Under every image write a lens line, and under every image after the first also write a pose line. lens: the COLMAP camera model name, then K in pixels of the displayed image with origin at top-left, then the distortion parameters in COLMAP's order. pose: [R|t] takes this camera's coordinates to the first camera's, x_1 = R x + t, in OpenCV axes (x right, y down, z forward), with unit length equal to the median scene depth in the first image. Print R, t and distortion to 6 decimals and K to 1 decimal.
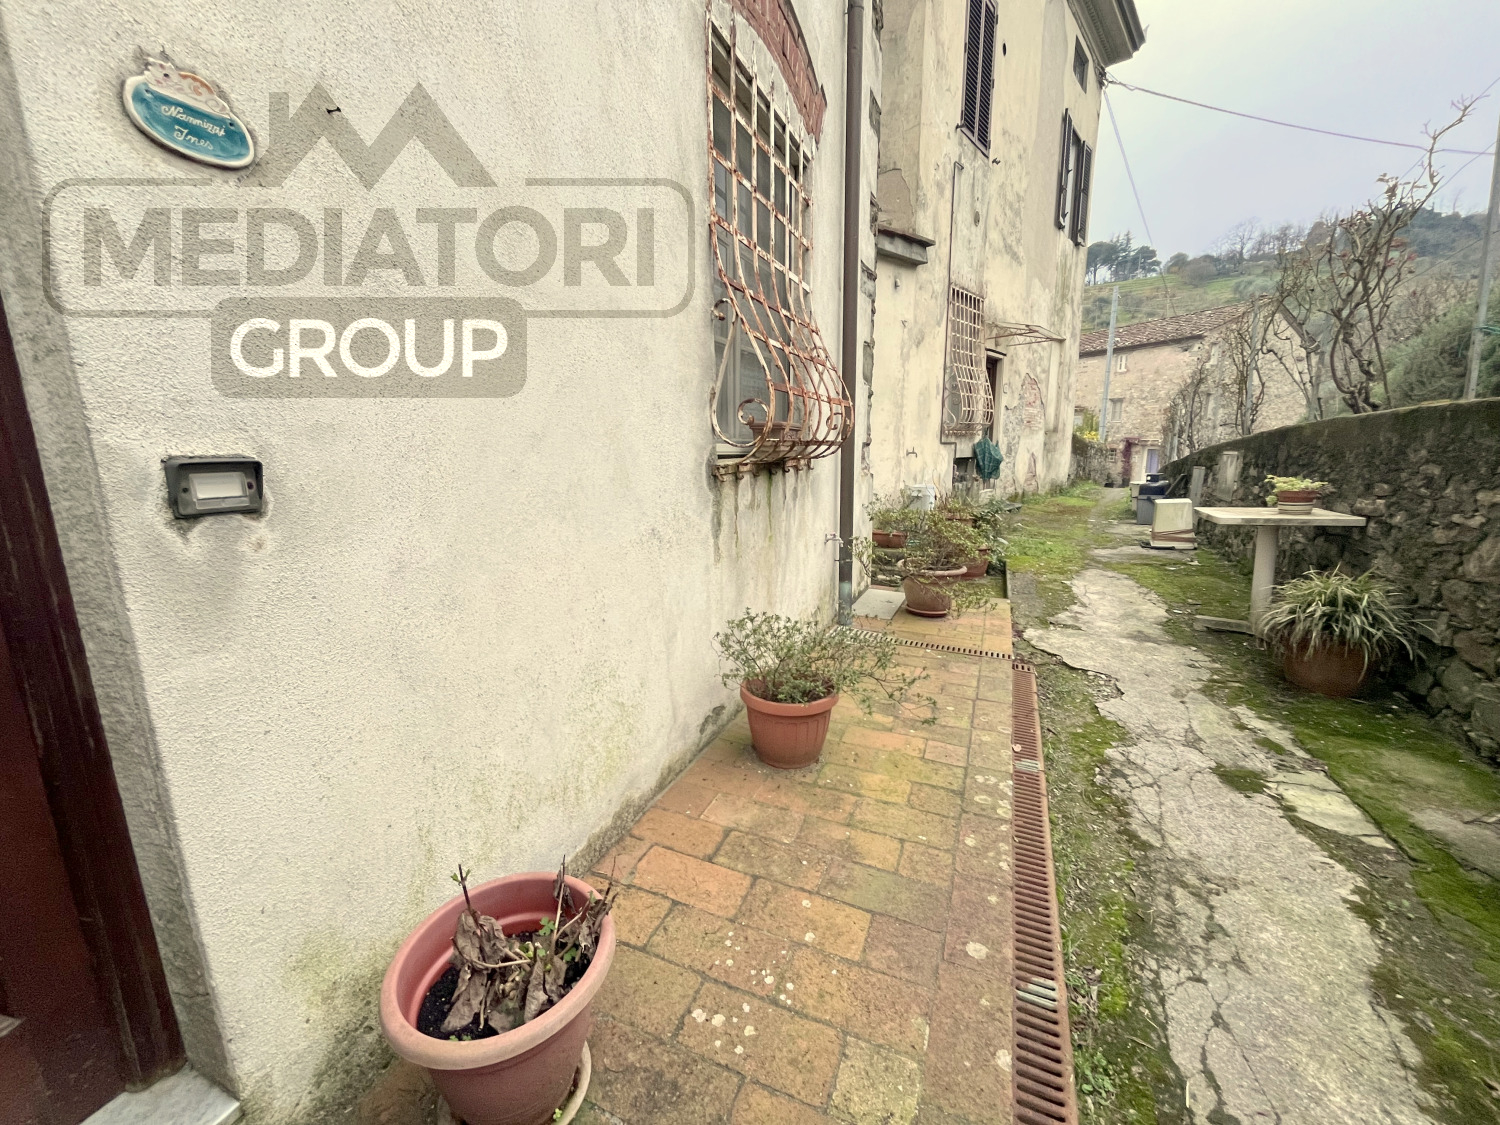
lens RADIAL K [[603.7, 0, 747.4], [0, 603.7, 563.5], [0, 0, 1]] dist [-0.002545, -0.000327]
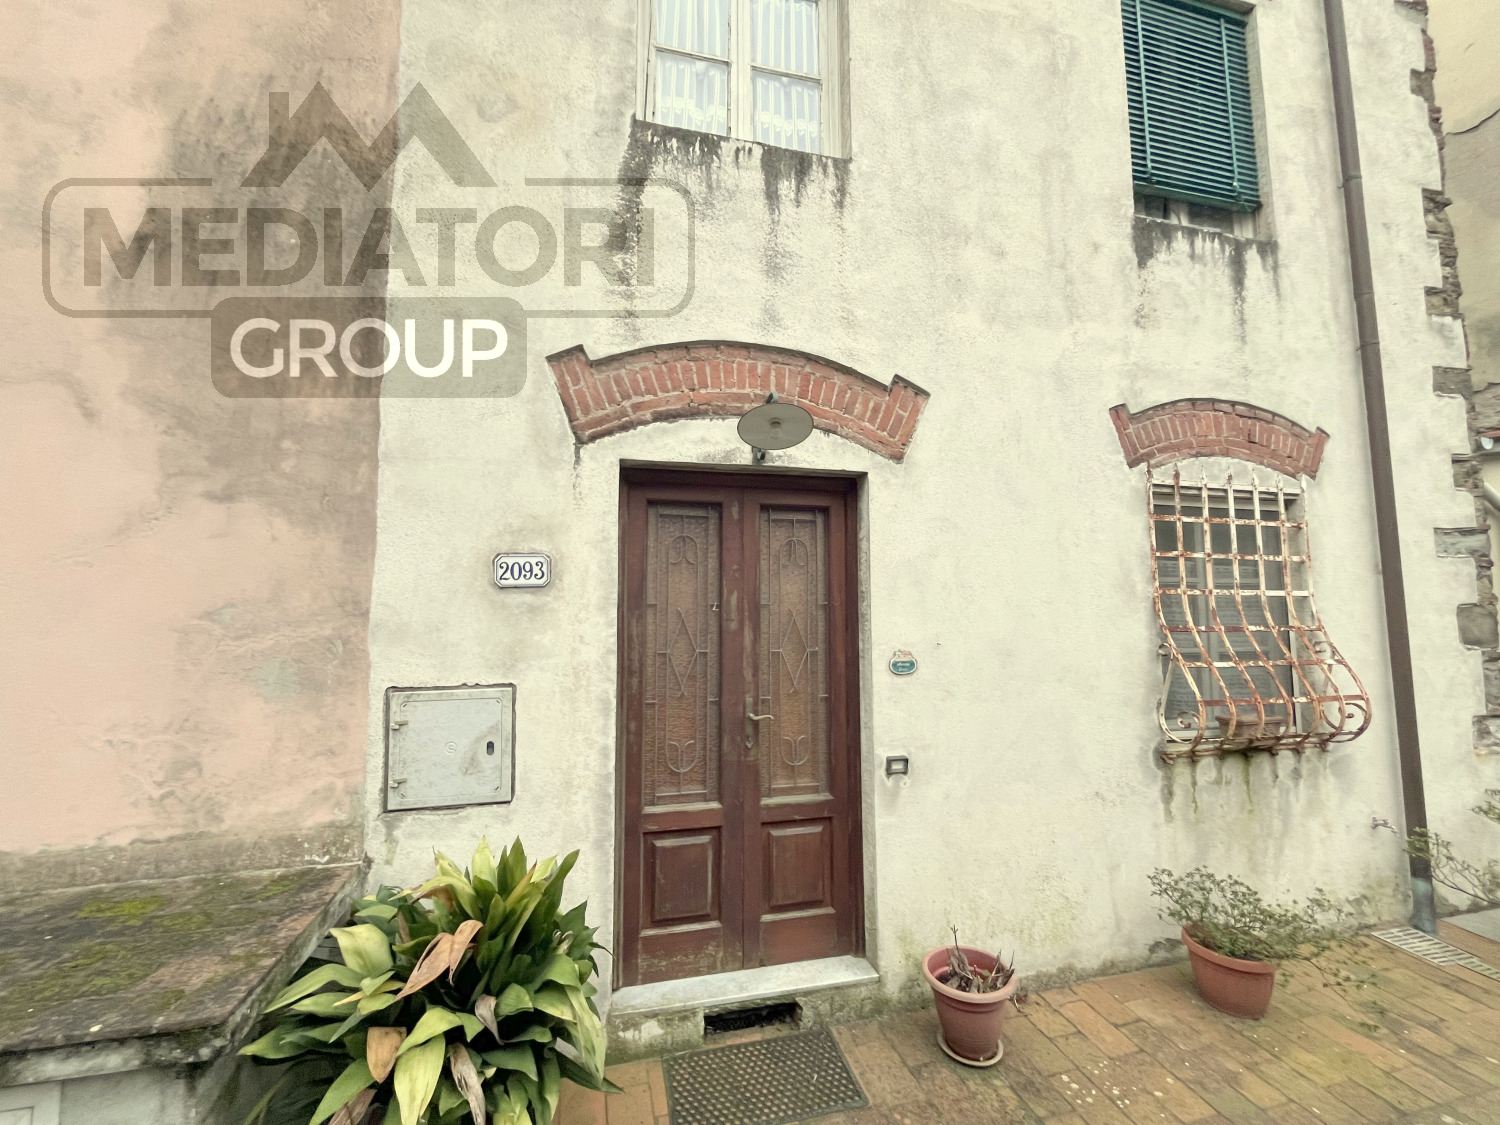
lens RADIAL K [[603.7, 0, 750.1], [0, 603.7, 566.5], [0, 0, 1]] dist [-0.002545, -0.000327]
pose [[0.603386, -0.057380, -0.795382, 0.563611], [-0.156343, 0.969540, -0.188547, -0.179909], [0.781973, 0.238119, 0.576036, -0.761136]]
